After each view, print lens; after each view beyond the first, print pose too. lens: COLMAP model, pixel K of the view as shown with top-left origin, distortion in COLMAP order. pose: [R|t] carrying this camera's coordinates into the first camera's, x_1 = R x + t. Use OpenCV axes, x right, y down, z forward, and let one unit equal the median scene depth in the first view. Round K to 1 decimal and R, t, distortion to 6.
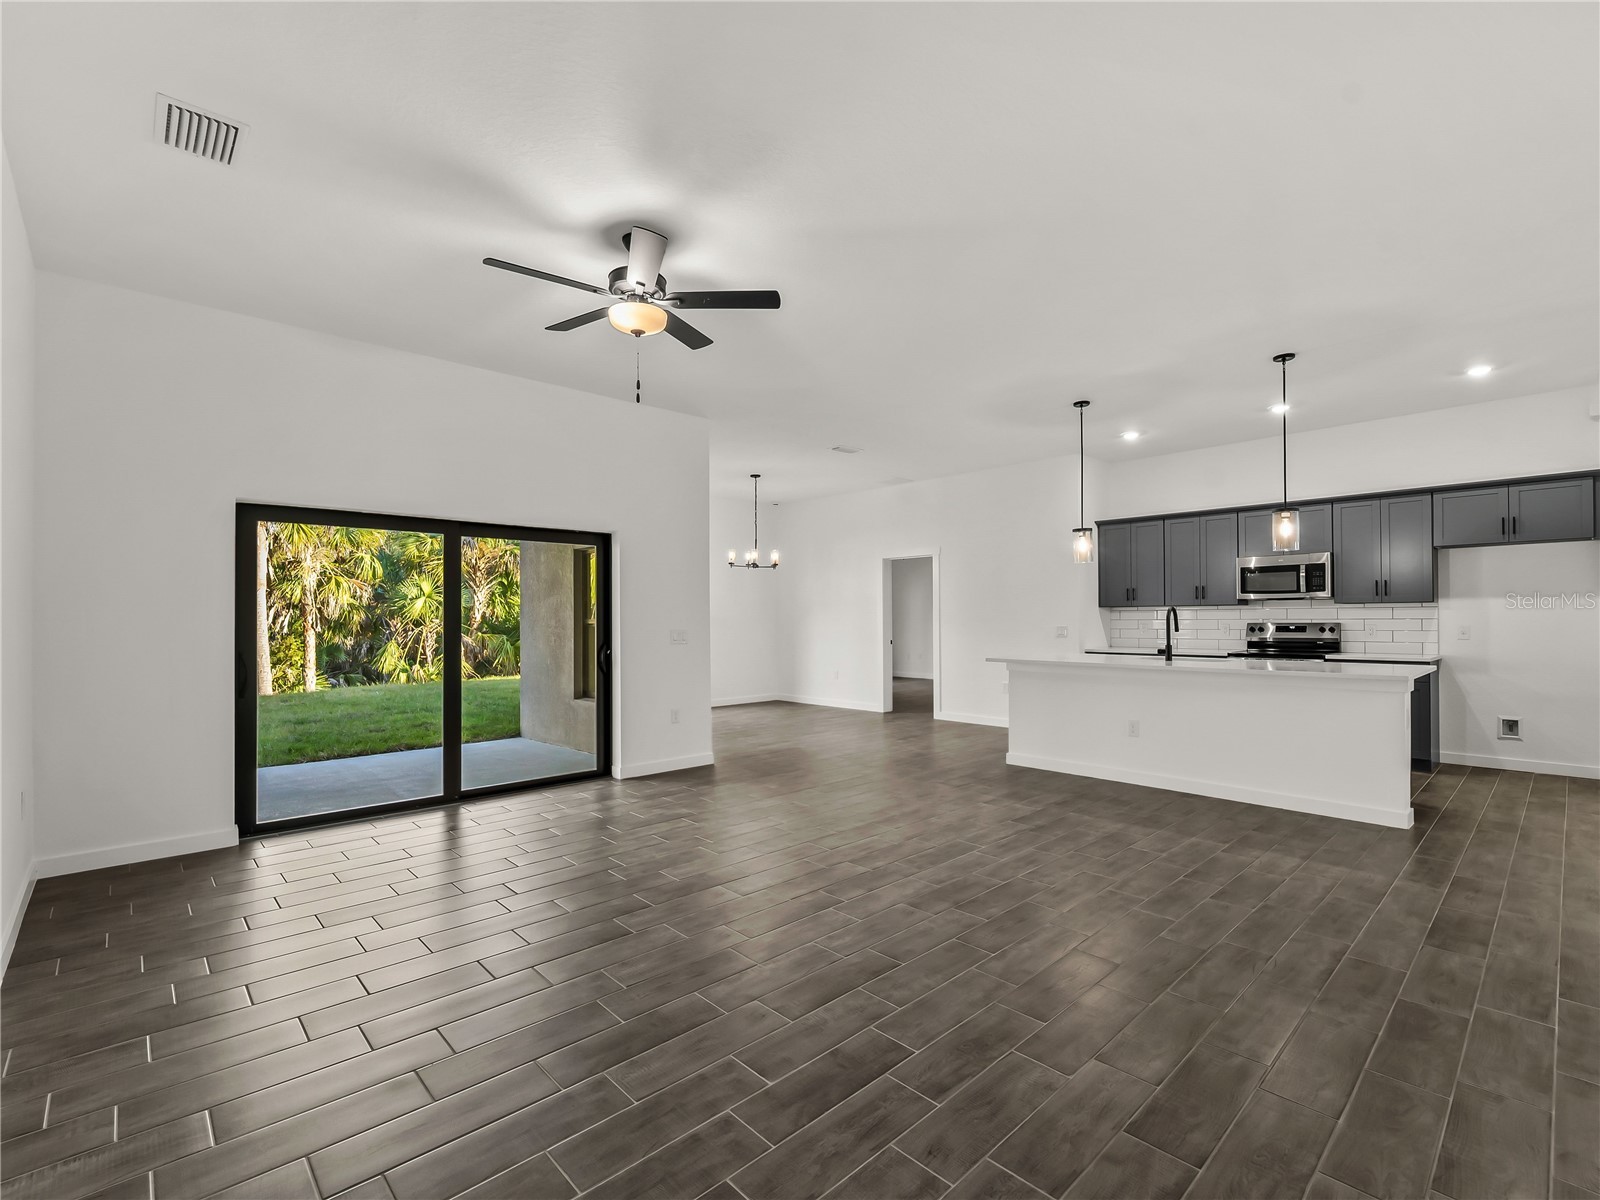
lens RADIAL K [[719.7, 0, 810.4], [0, 719.7, 609.7], [0, 0, 1]] dist [-0.003377, 0.000683]
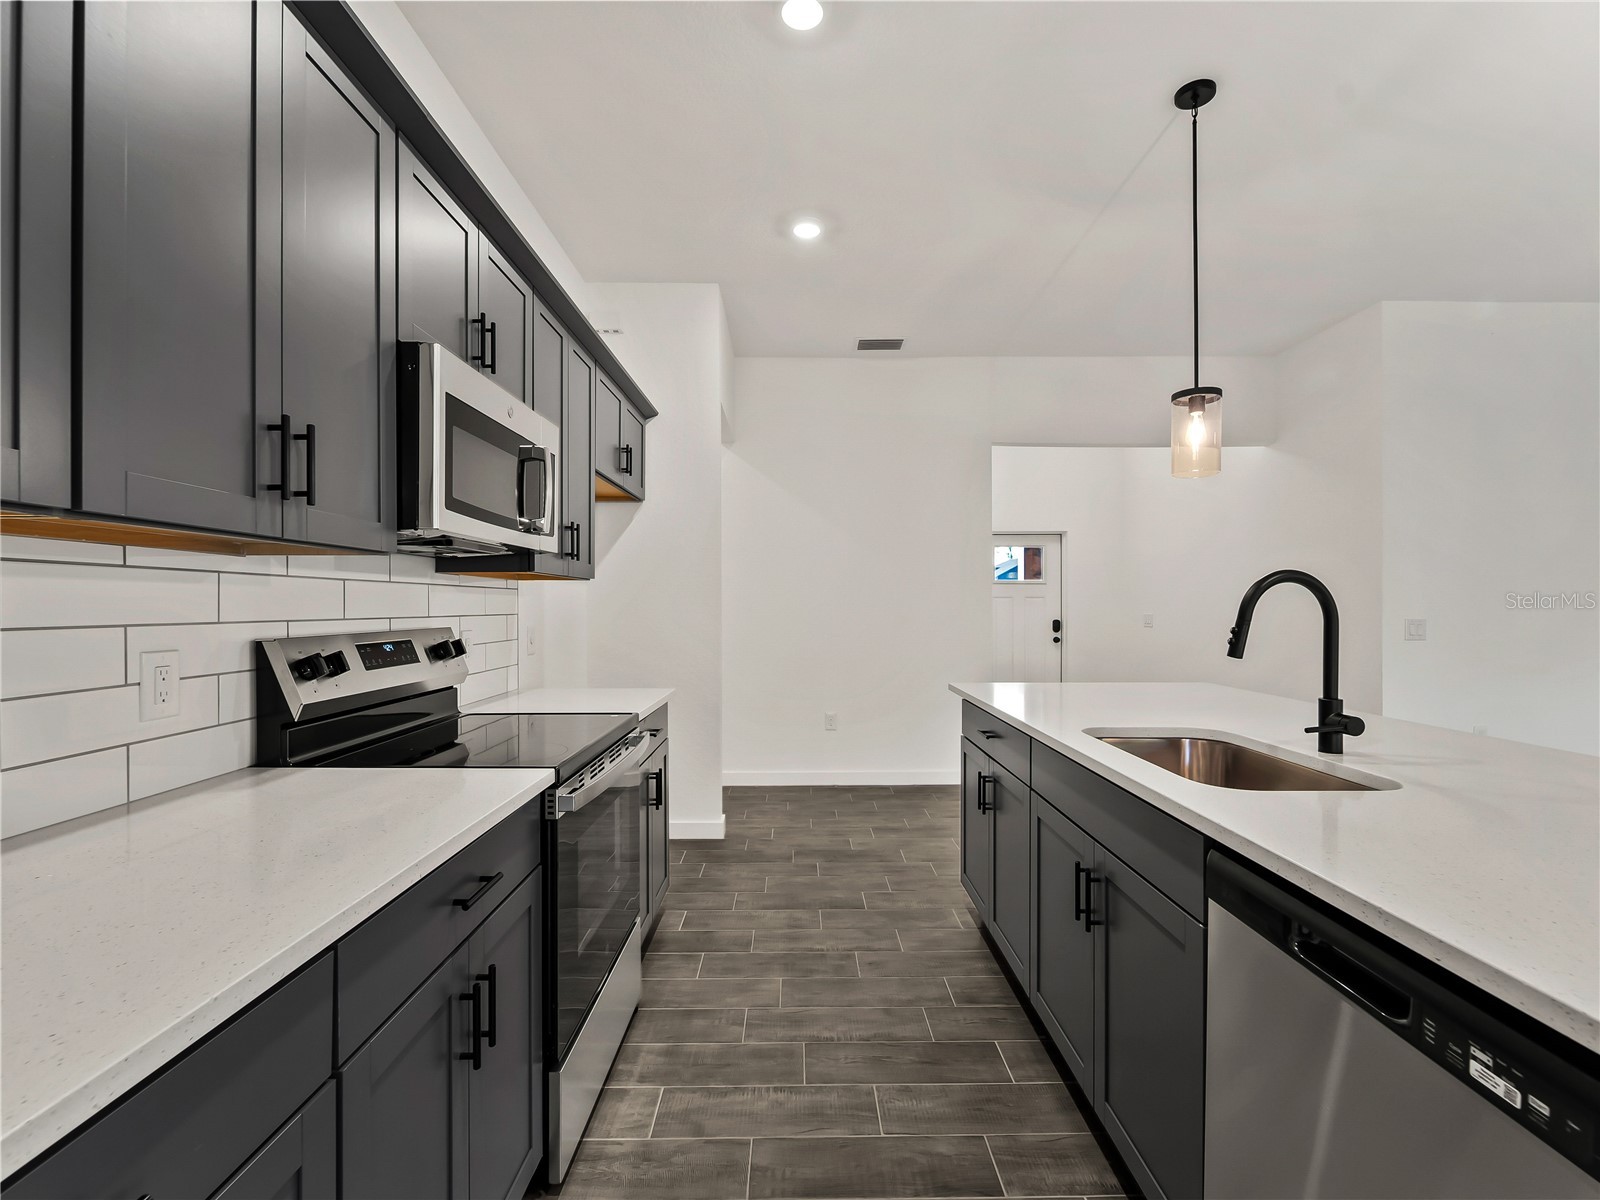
lens RADIAL K [[735.0, 0, 799.4], [0, 735.0, 608.9], [0, 0, 1]] dist [-0.000045, -0.000694]
pose [[-0.743230, 0.003090, 0.669029, 0.431692], [-0.002871, 0.999965, -0.007808, 0.012775], [-0.669030, -0.007724, -0.743196, 1.307156]]
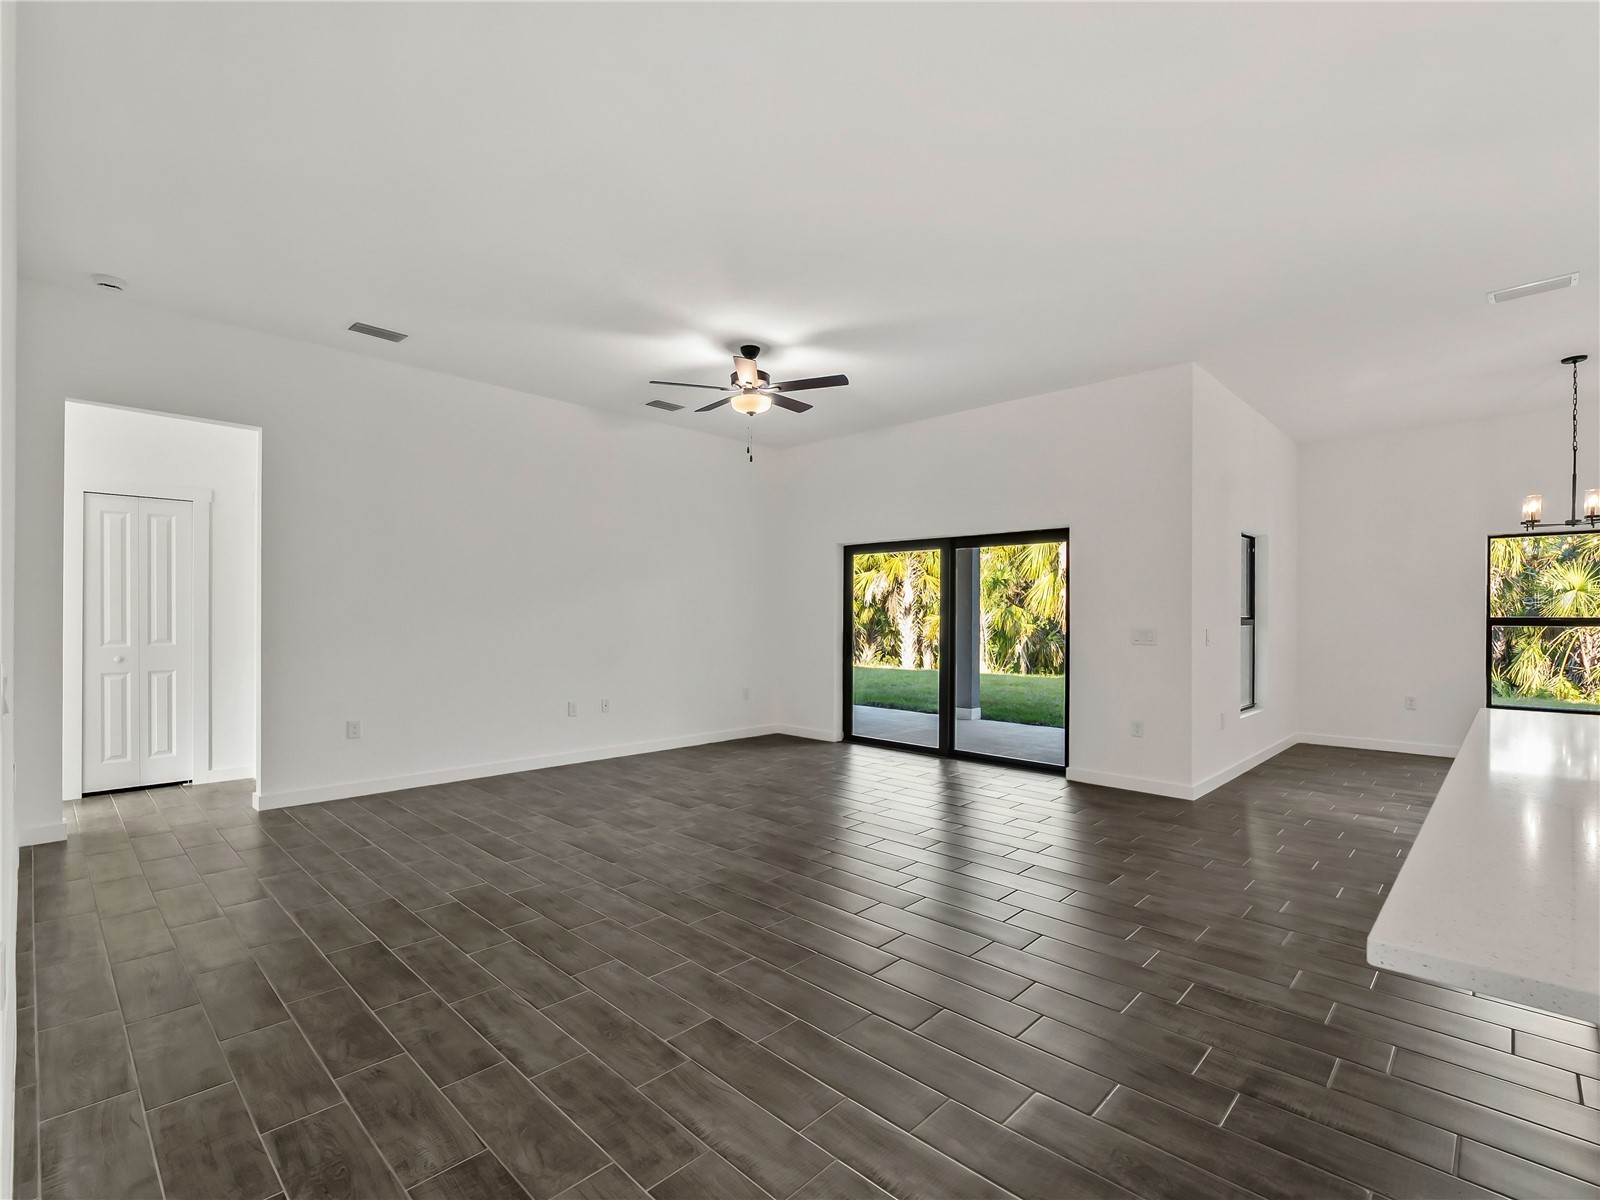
lens RADIAL K [[735.0, 0, 799.4], [0, 735.0, 608.9], [0, 0, 1]] dist [-0.000045, -0.000694]
pose [[0.053124, -0.003485, -0.998582, 0.700925], [0.006247, 0.999976, -0.003157, 0.005700], [0.998568, -0.006071, 0.053144, 0.579950]]
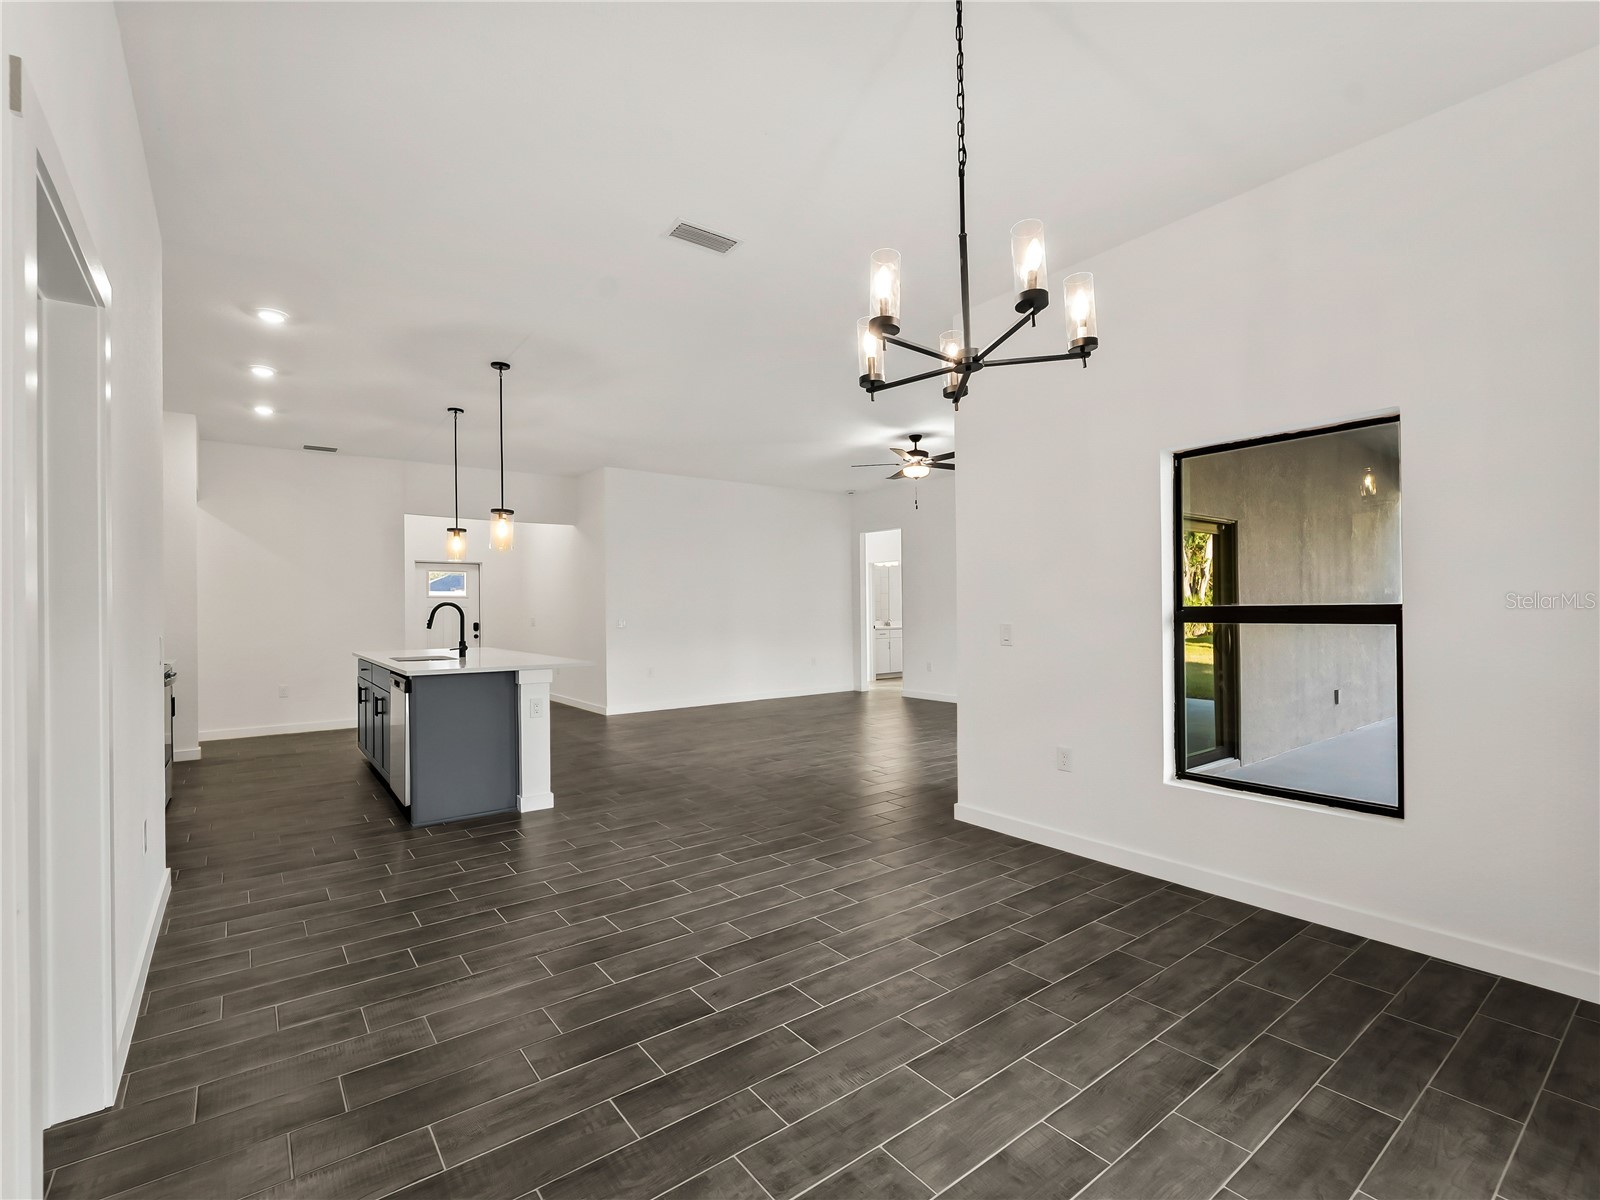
lens RADIAL K [[735.0, 0, 799.4], [0, 735.0, 608.9], [0, 0, 1]] dist [-0.000045, -0.000694]
pose [[-0.993144, 0.022385, 0.114733, -0.074560], [0.021052, 0.999696, -0.012822, 0.024638], [-0.114985, -0.010318, -0.993314, 1.849234]]
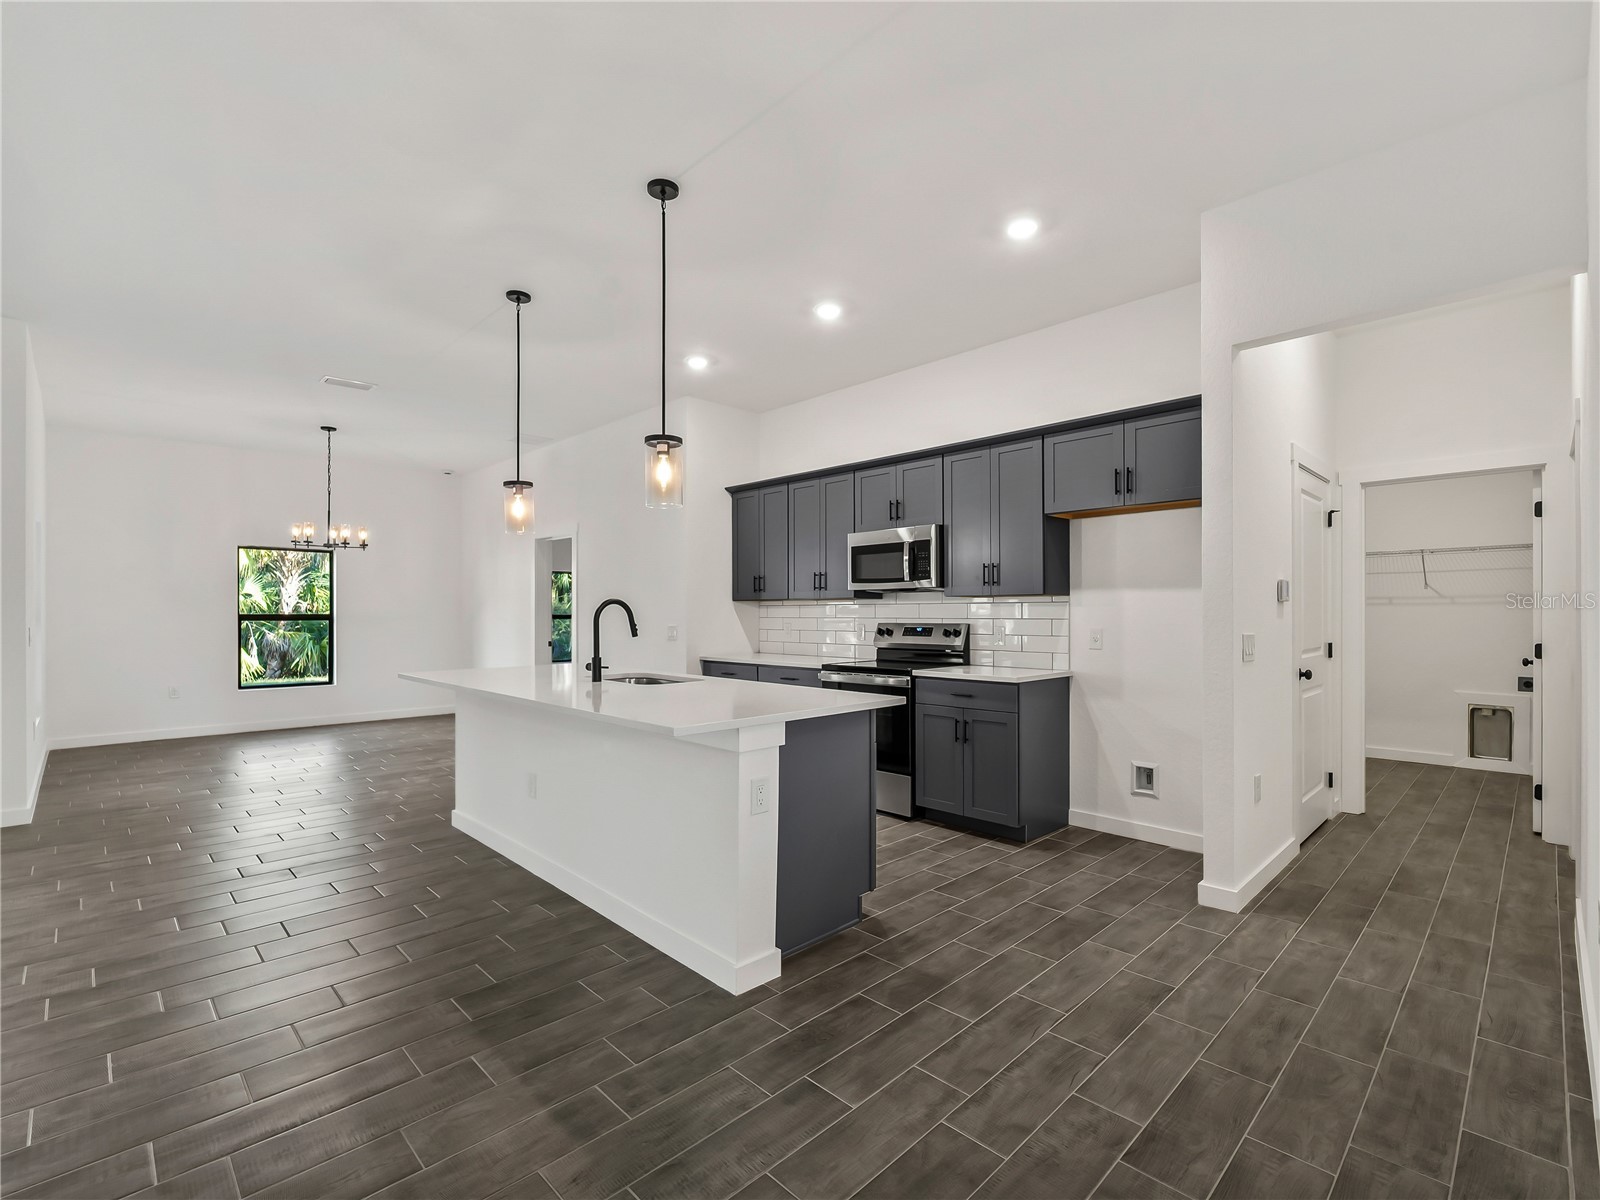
lens RADIAL K [[735.0, 0, 799.4], [0, 735.0, 608.9], [0, 0, 1]] dist [-0.000045, -0.000694]
pose [[0.999729, 0.005148, 0.022713, 0.631182], [-0.005251, 0.999976, 0.004479, 0.001054], [-0.022690, -0.004597, 0.999732, 0.308773]]
